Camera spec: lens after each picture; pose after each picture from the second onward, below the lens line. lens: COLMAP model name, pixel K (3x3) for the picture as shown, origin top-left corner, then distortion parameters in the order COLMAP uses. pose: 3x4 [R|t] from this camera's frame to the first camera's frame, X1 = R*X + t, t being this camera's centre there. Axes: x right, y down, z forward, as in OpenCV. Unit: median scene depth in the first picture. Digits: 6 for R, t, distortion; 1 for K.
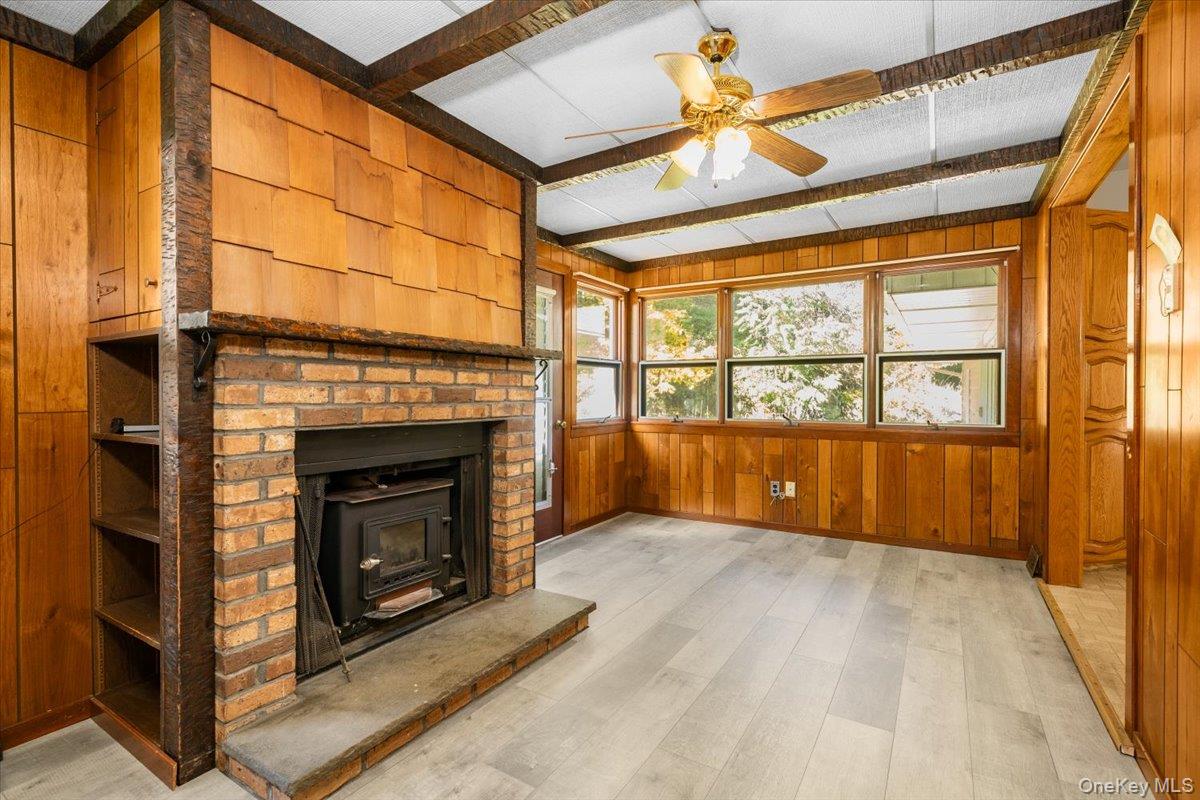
lens RADIAL K [[553.9, 0, 602.3], [0, 553.9, 387.6], [0, 0, 1]] dist [-0.001689, -0.000137]
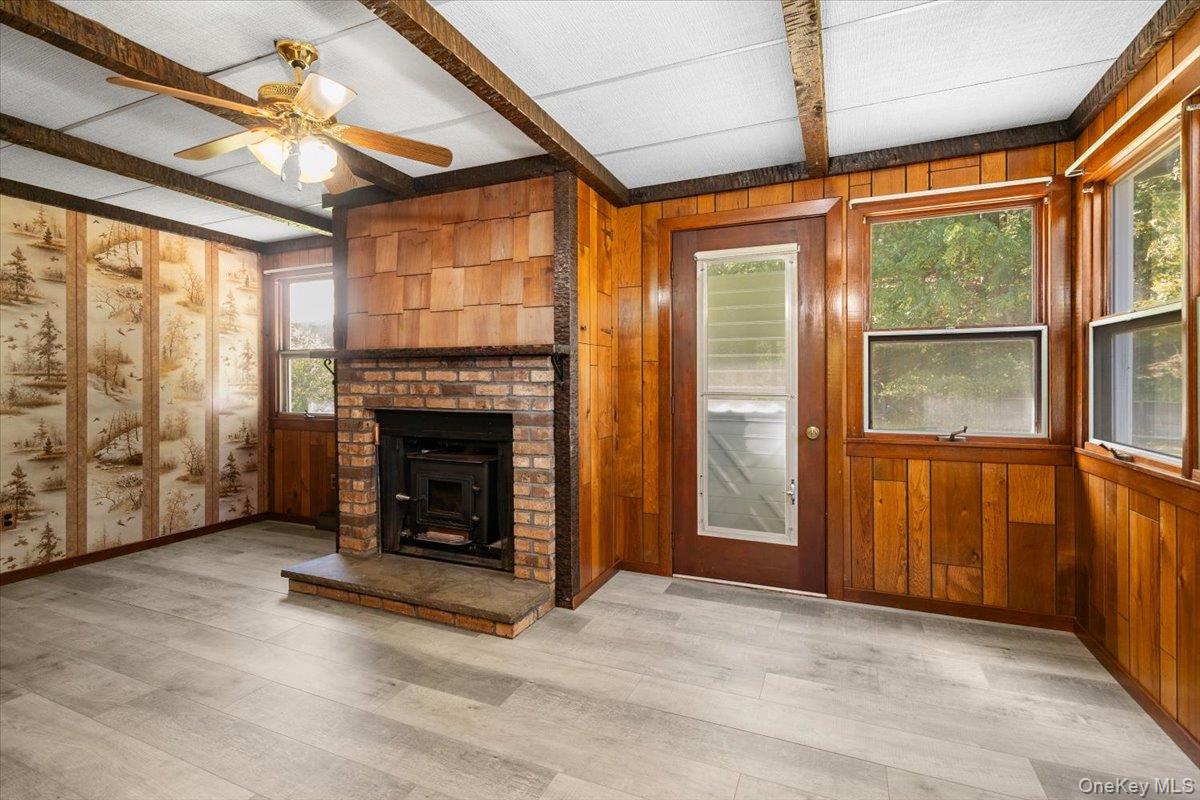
lens RADIAL K [[570.9, 0, 598.5], [0, 570.9, 380.9], [0, 0, 1]] dist [0.002501, 0.000628]
pose [[0.134157, 0.000181, -0.990960, 1.036559], [0.011572, 0.999932, 0.001749, -0.005468], [0.990892, -0.011702, 0.134146, 1.110668]]
